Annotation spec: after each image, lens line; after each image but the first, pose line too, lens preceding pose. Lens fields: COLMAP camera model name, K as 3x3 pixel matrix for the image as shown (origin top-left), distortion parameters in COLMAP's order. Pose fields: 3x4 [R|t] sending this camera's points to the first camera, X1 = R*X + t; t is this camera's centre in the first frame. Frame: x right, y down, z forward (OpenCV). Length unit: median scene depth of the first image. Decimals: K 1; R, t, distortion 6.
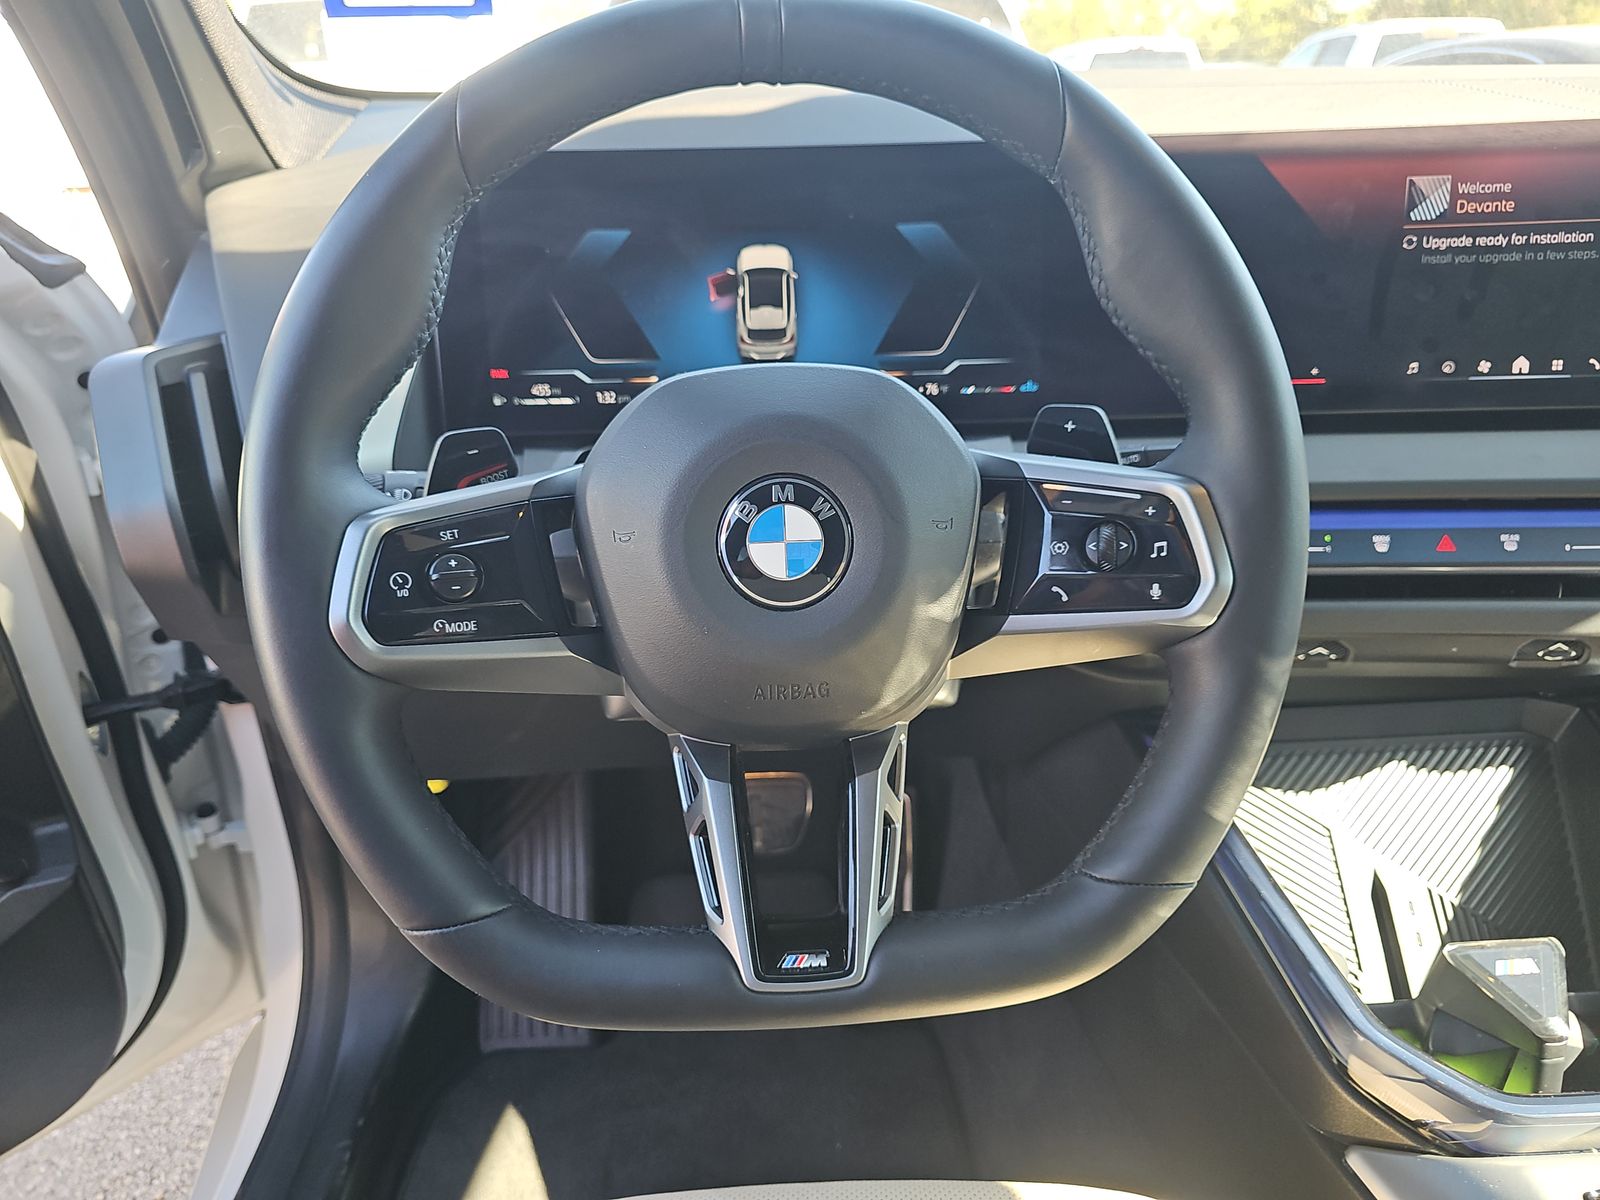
lens RADIAL K [[1074.7, 0, 803.4], [0, 1074.7, 589.6], [0, 0, 1]] dist [0.012042, -0.014987]
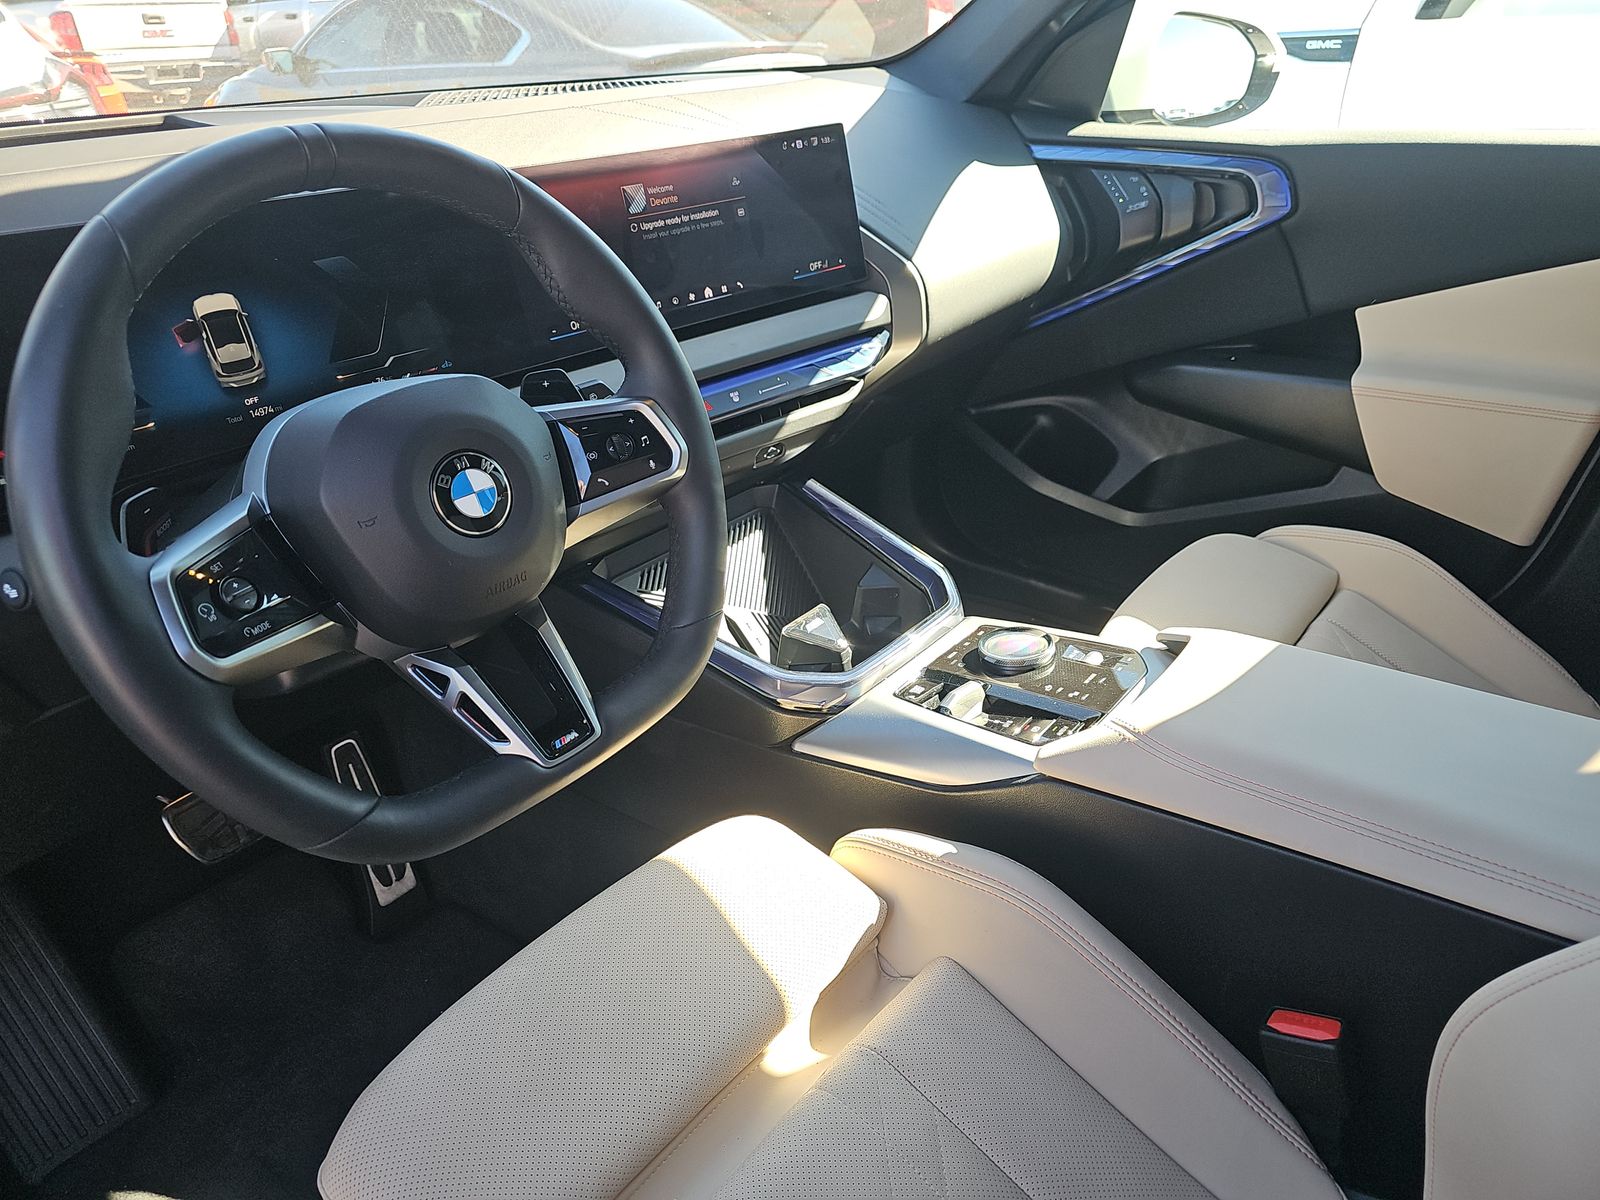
lens RADIAL K [[1074.7, 0, 798.1], [0, 1074.7, 606.0], [0, 0, 1]] dist [0.012042, -0.014987]
pose [[0.671361, -0.349645, 0.653470, -0.514987], [0.298036, 0.934654, 0.193899, -0.035538], [-0.678564, 0.064581, 0.731697, -0.296905]]
